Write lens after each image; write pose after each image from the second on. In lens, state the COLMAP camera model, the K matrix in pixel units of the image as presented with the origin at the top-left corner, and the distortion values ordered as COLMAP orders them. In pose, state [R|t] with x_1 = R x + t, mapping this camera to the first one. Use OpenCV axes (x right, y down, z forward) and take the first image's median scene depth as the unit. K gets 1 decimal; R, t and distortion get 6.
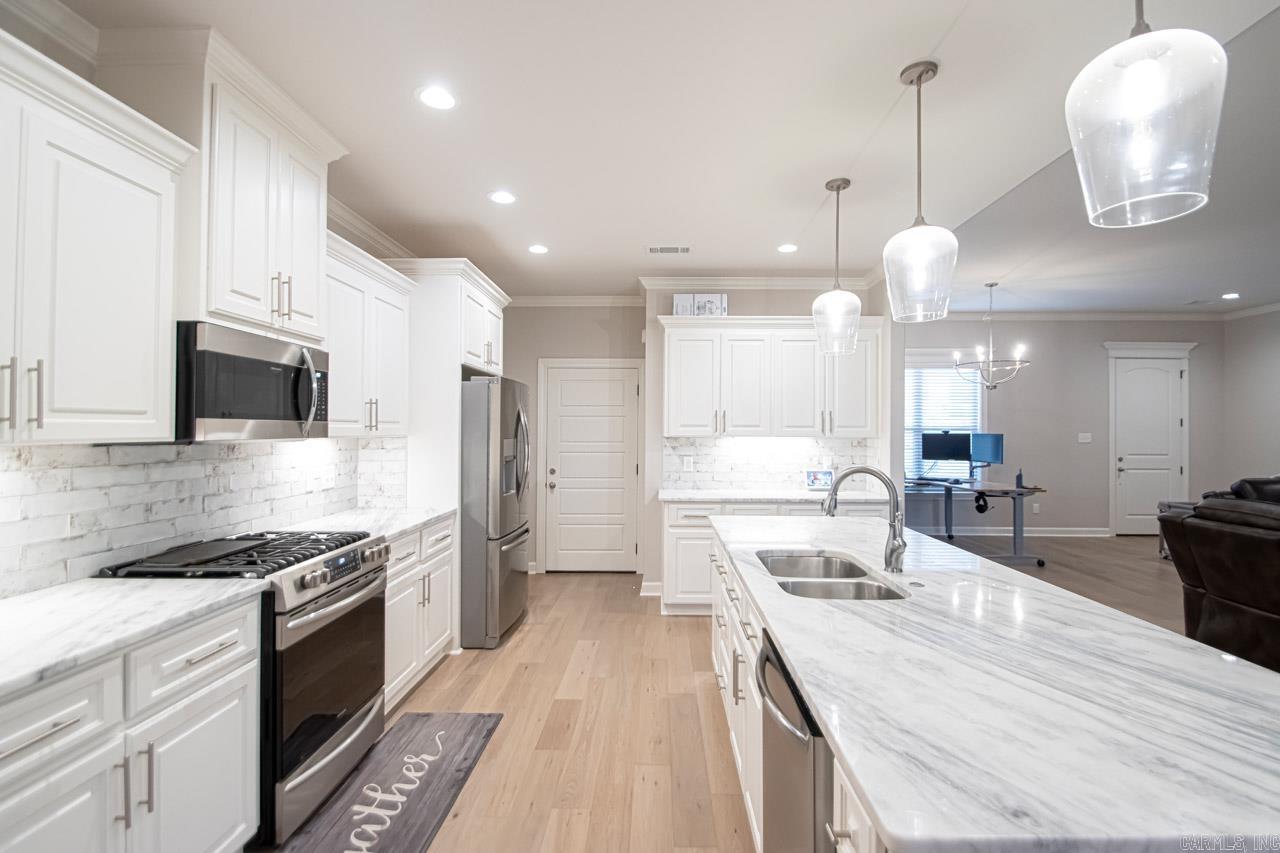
lens RADIAL K [[602.6, 0, 658.9], [0, 602.6, 456.4], [0, 0, 1]] dist [0.015367, -0.016352]
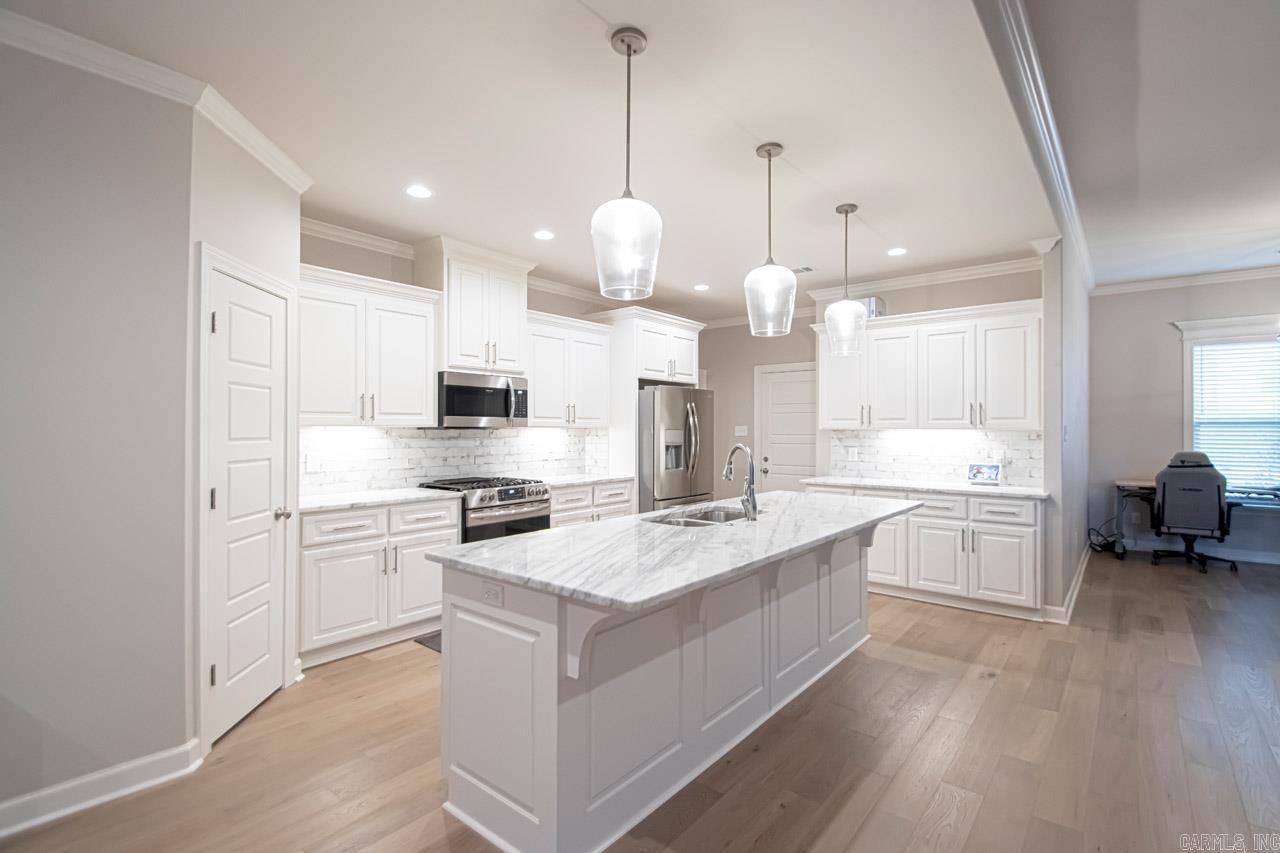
lens RADIAL K [[602.6, 0, 654.9], [0, 602.6, 474.6], [0, 0, 1]] dist [0.015367, -0.016352]
pose [[0.785284, 0.045854, -0.617435, 0.865951], [-0.026260, 0.998823, 0.040780, 0.027529], [0.618578, -0.015810, 0.785564, -0.173762]]
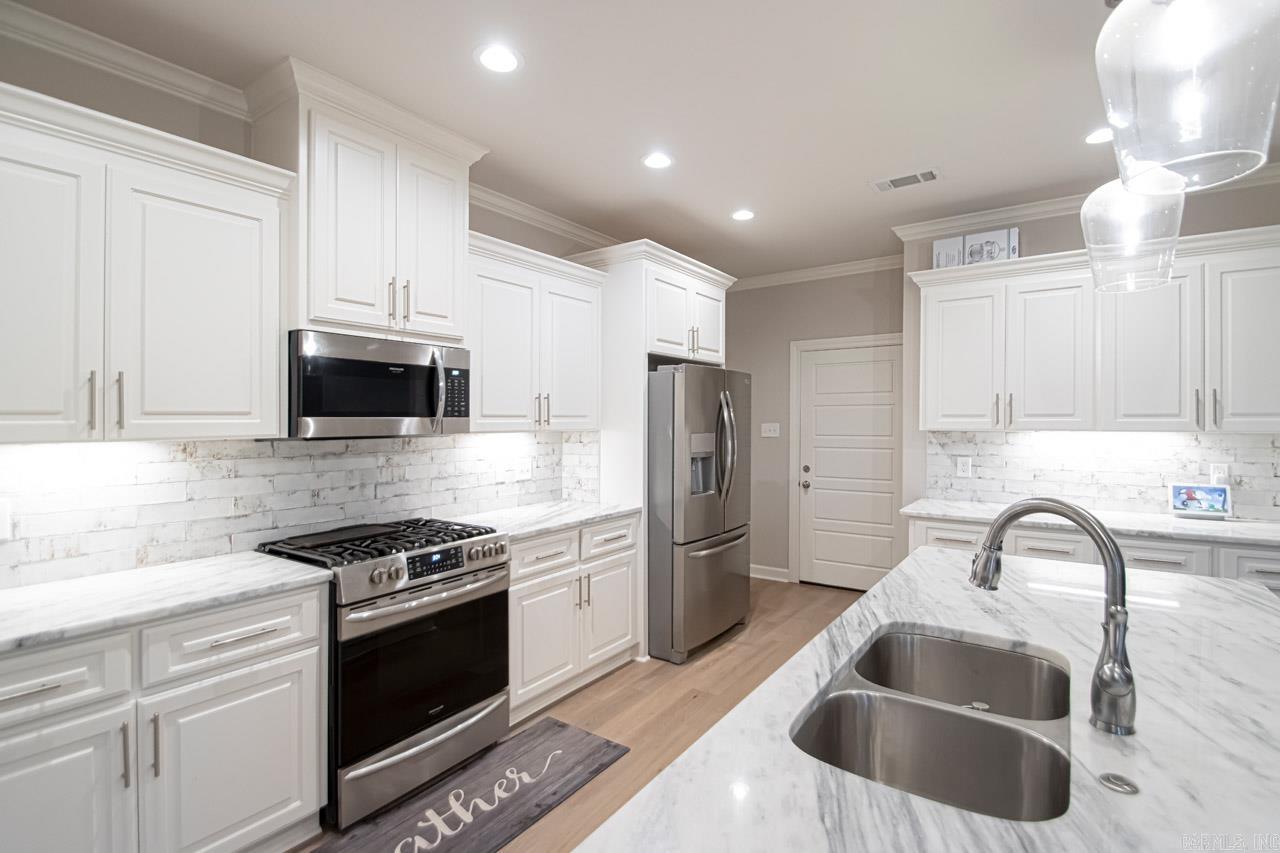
lens RADIAL K [[602.6, 0, 651.2], [0, 602.6, 441.9], [0, 0, 1]] dist [0.015367, -0.016352]
pose [[0.825690, 0.015673, -0.563906, 0.289437], [-0.018547, 0.999828, 0.000632, -0.022551], [0.563819, 0.009937, 0.825839, 0.330636]]
